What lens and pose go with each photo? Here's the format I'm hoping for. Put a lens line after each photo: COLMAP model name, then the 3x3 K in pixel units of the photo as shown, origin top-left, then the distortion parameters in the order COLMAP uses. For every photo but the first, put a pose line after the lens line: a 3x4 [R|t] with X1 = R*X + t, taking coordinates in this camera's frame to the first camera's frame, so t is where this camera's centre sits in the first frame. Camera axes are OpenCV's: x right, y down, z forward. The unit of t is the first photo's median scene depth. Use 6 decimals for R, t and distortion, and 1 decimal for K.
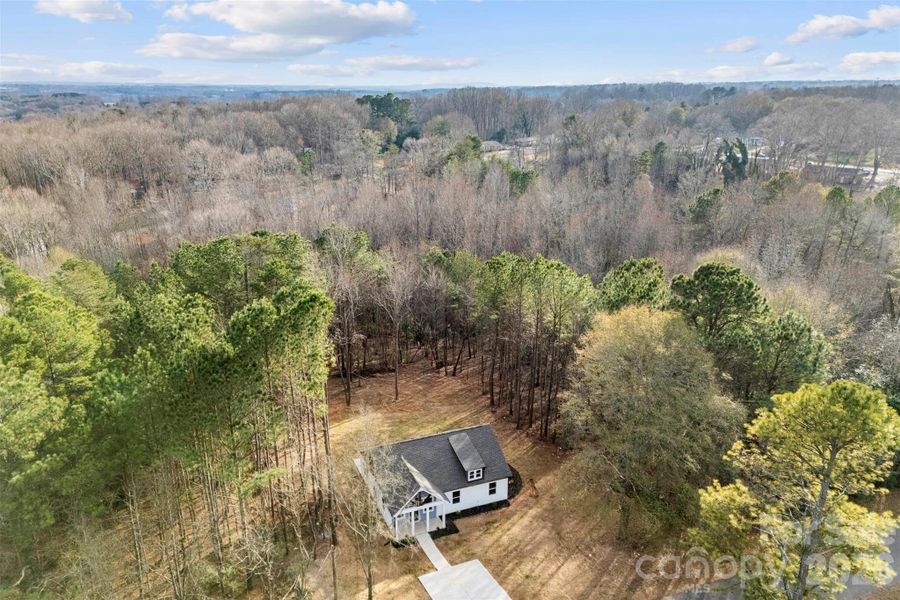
lens RADIAL K [[672.4, 0, 454.9], [0, 672.4, 305.0], [0, 0, 1]] dist [0.061171, -0.049492]
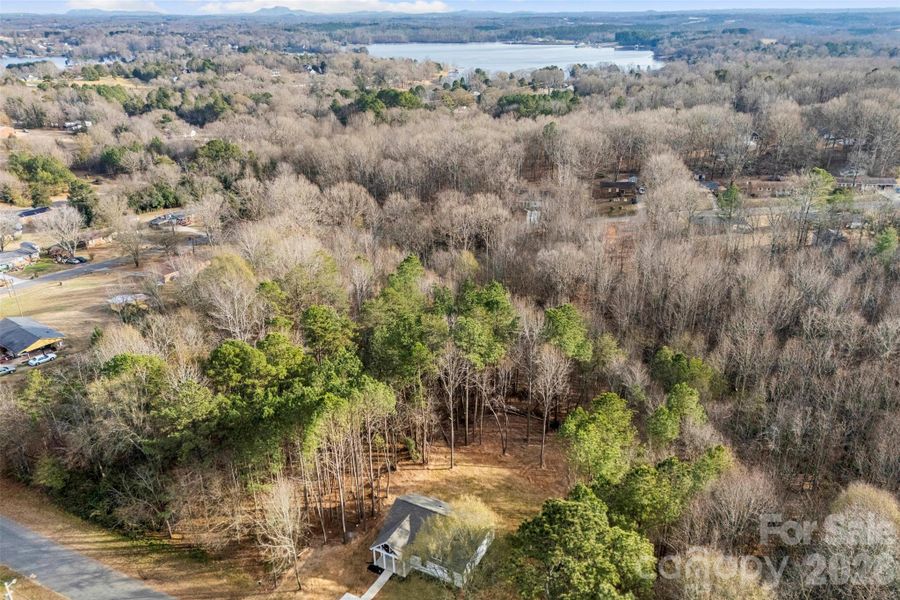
lens RADIAL K [[672.4, 0, 450.8], [0, 672.4, 301.9], [0, 0, 1]] dist [0.061171, -0.049492]
pose [[0.634207, 0.291818, -0.715977, 0.865388], [-0.226953, 0.955507, 0.188412, -0.488534], [0.739103, 0.043001, 0.672218, 0.105127]]
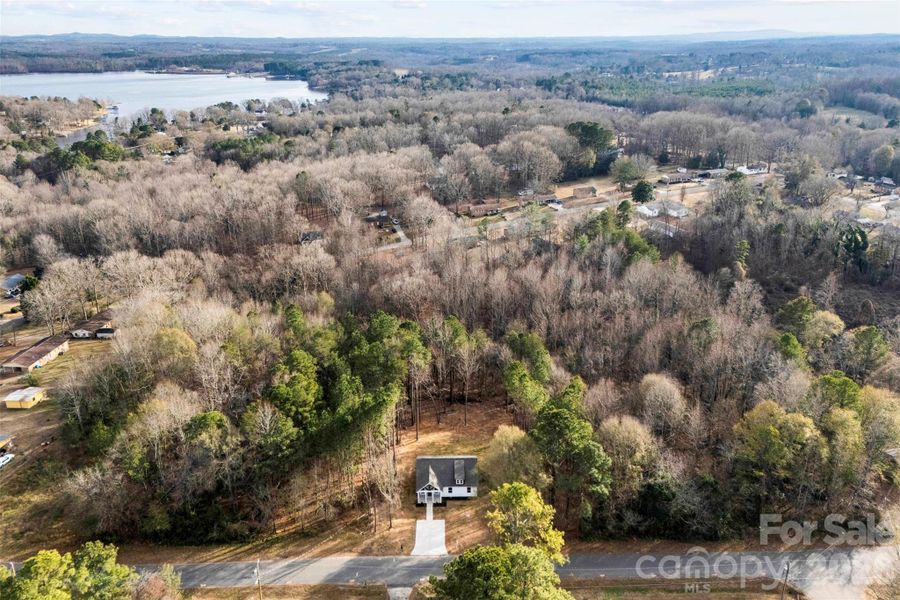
lens RADIAL K [[672.4, 0, 448.2], [0, 672.4, 233.4], [0, 0, 1]] dist [0.061171, -0.049492]
pose [[0.925497, 0.095410, -0.366541, 0.723947], [-0.107458, 0.994130, -0.012555, -0.514175], [0.363191, 0.051008, 0.930317, -1.084711]]
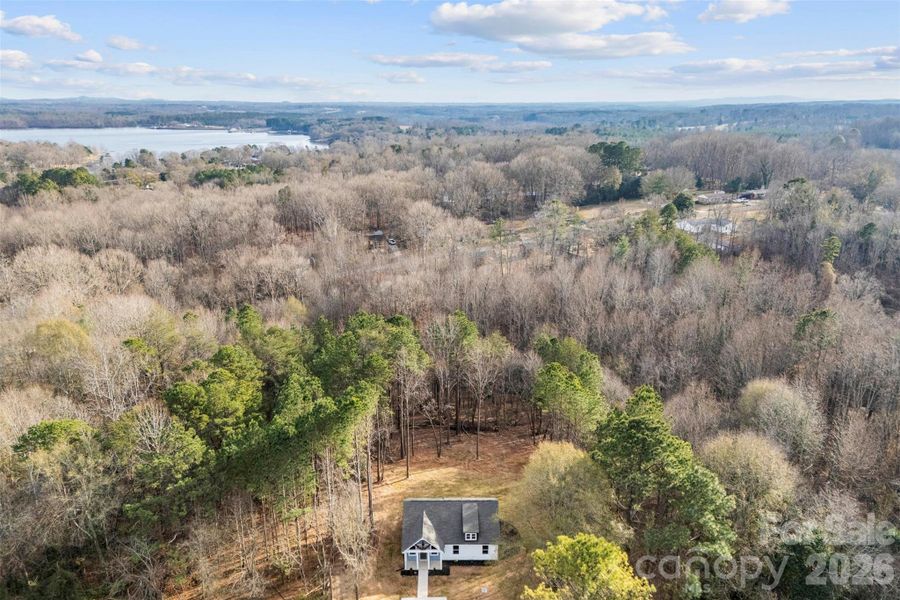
lens RADIAL K [[672.4, 0, 451.0], [0, 672.4, 304.5], [0, 0, 1]] dist [0.061171, -0.049492]
pose [[0.923927, 0.105326, -0.367783, 0.453963], [-0.114232, 0.993451, -0.002464, -0.211433], [0.365115, 0.044289, 0.929908, -0.317481]]
